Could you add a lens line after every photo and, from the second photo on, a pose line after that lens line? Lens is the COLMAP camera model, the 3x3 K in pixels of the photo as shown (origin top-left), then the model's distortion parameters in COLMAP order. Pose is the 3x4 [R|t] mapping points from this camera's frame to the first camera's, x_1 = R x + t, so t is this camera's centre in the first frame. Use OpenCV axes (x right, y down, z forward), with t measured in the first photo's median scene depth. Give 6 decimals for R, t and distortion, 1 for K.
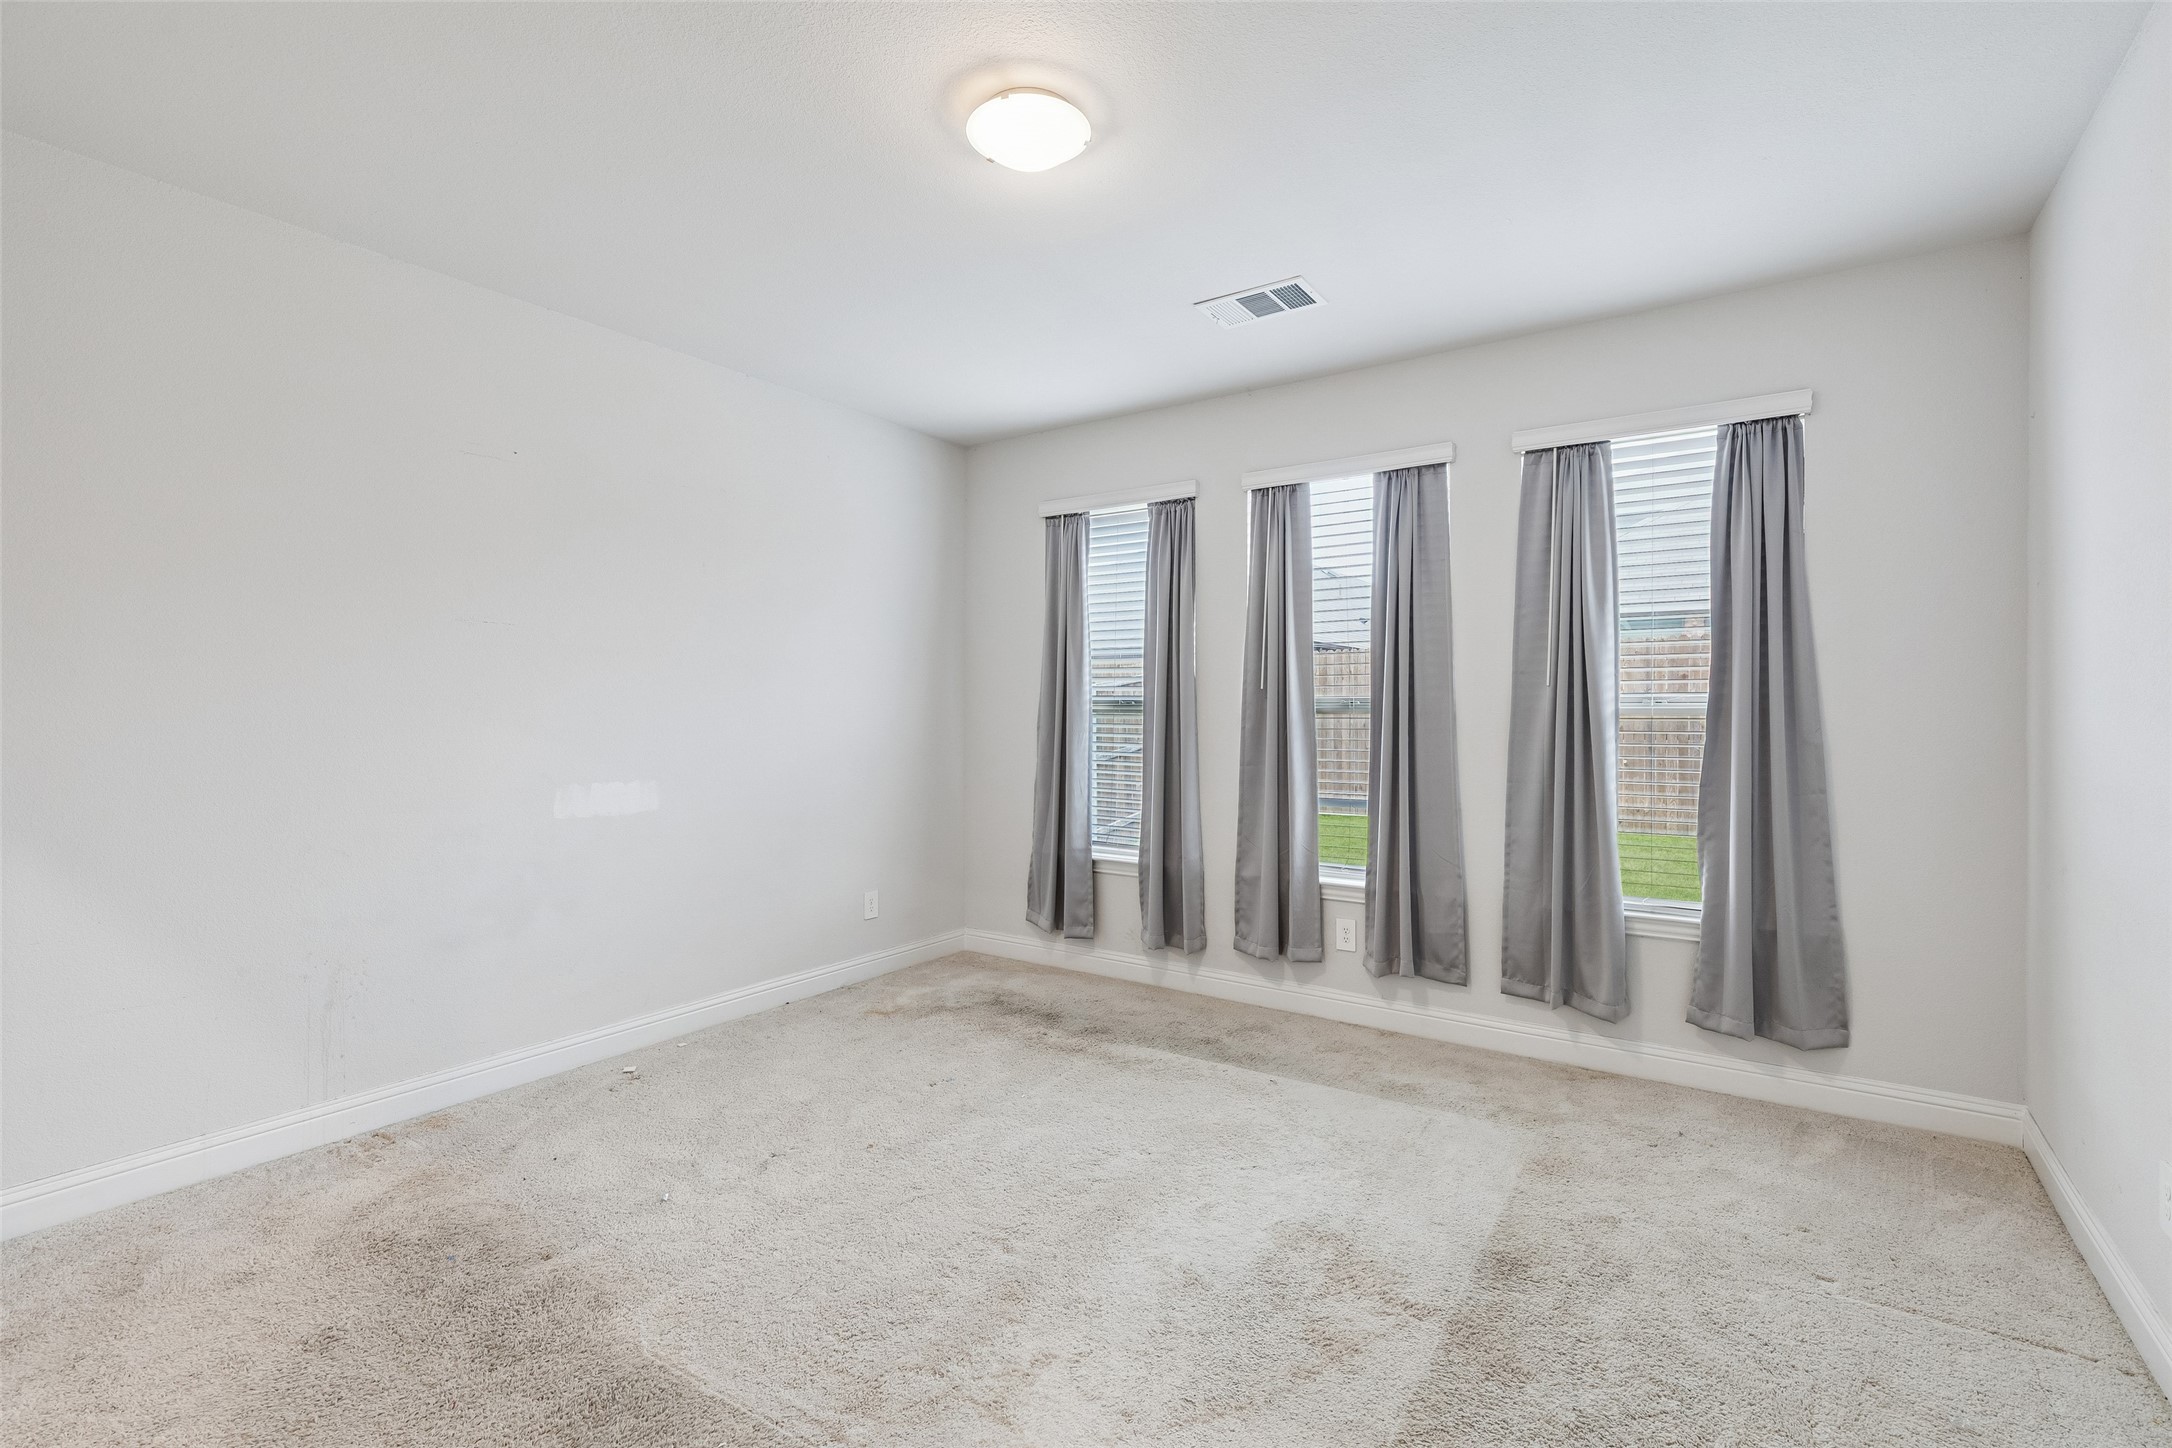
lens RADIAL K [[993.7, 0, 1081.8], [0, 993.7, 718.9], [0, 0, 1]] dist [0.002047, -0.000837]
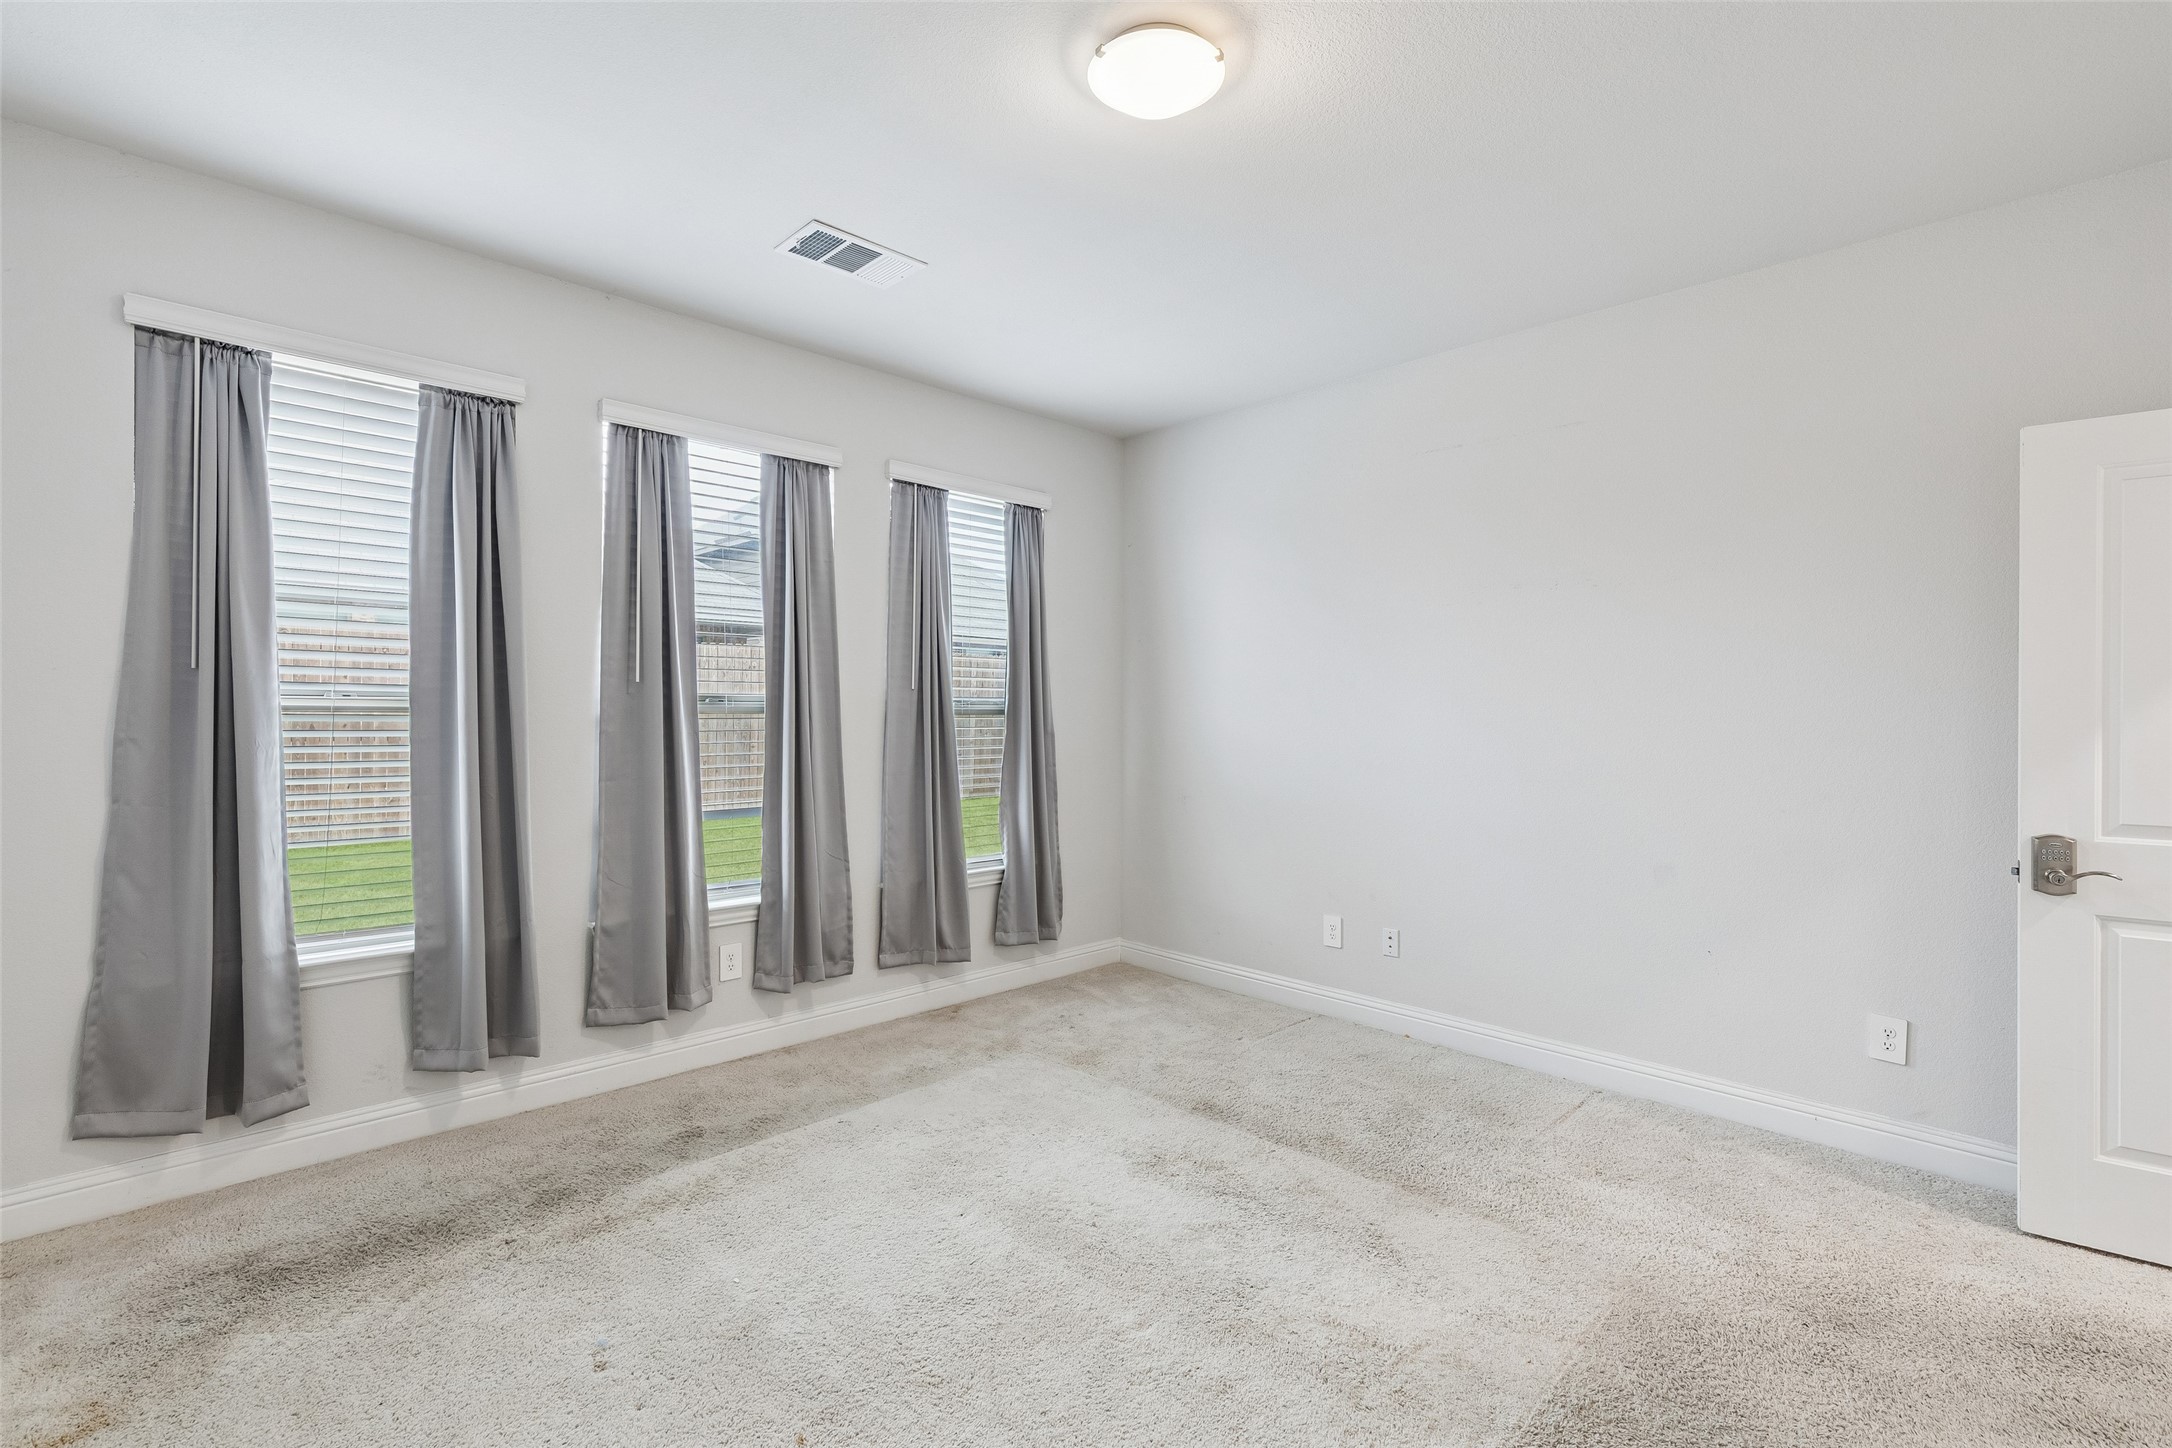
lens RADIAL K [[993.7, 0, 1082.8], [0, 993.7, 721.9], [0, 0, 1]] dist [0.002047, -0.000837]
pose [[0.176350, -0.004513, 0.984317, -0.583025], [0.009119, 0.999954, 0.002950, 0.003025], [-0.984285, 0.008456, 0.176383, 0.560510]]
